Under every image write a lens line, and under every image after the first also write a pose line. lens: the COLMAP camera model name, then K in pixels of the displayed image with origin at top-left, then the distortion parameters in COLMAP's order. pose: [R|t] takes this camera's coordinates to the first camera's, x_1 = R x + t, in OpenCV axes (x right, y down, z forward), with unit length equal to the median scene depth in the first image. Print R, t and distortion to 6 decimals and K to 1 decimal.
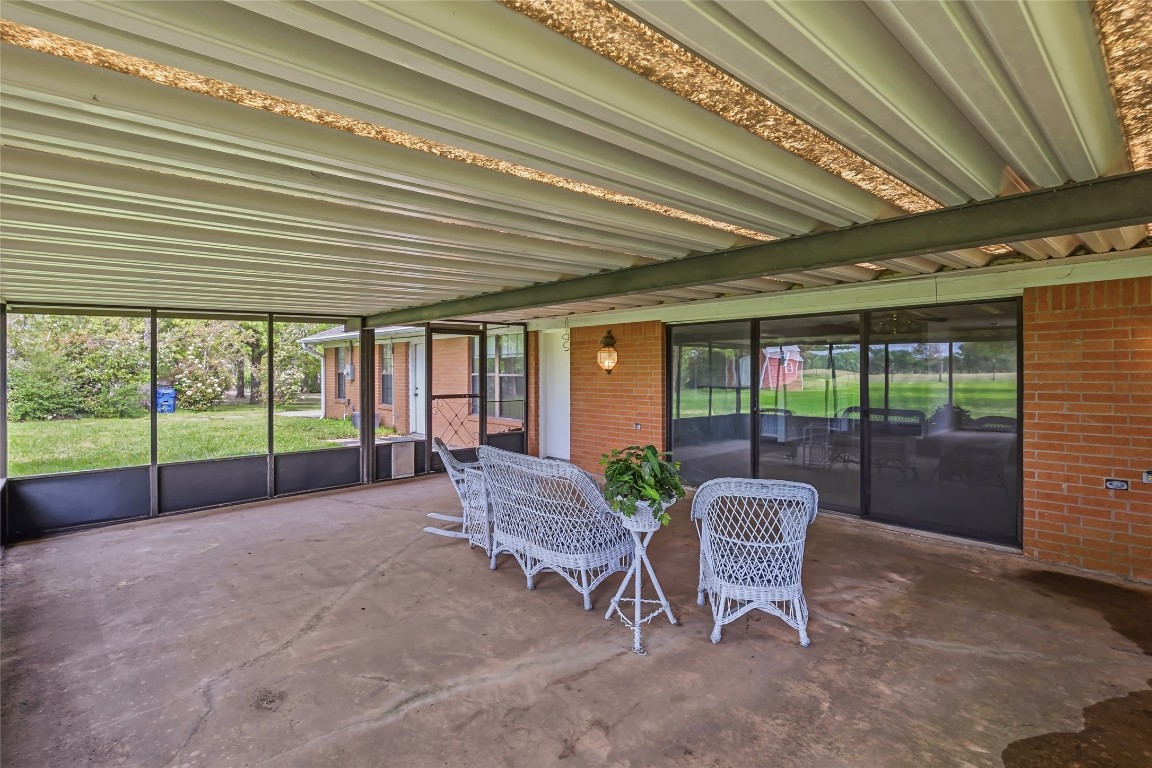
lens RADIAL K [[533.9, 0, 572.8], [0, 533.9, 391.7], [0, 0, 1]] dist [-0.001628, -0.000083]
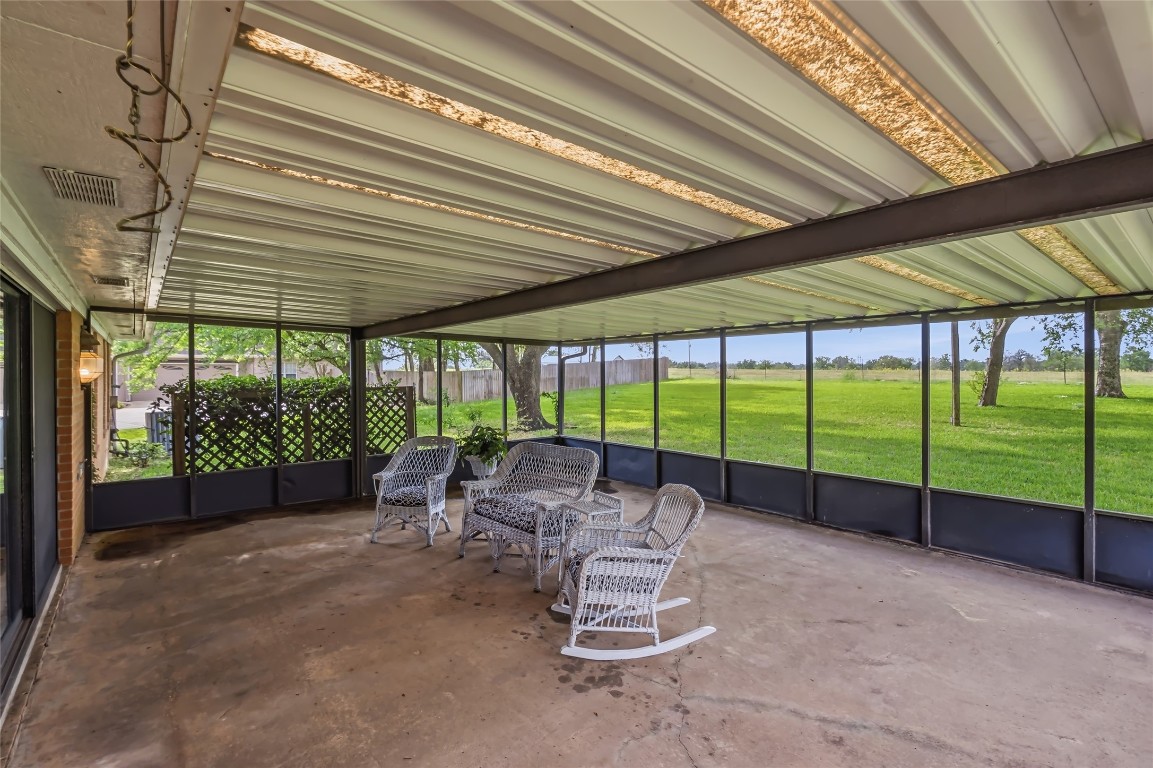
lens RADIAL K [[534.3, 0, 573.3], [0, 534.3, 391.7], [0, 0, 1]] dist [-0.001628, -0.000083]
pose [[-0.998578, 0.005599, 0.053018, -0.198468], [0.009284, 0.997537, 0.069527, -0.098383], [-0.052498, 0.069920, -0.996170, 2.123854]]
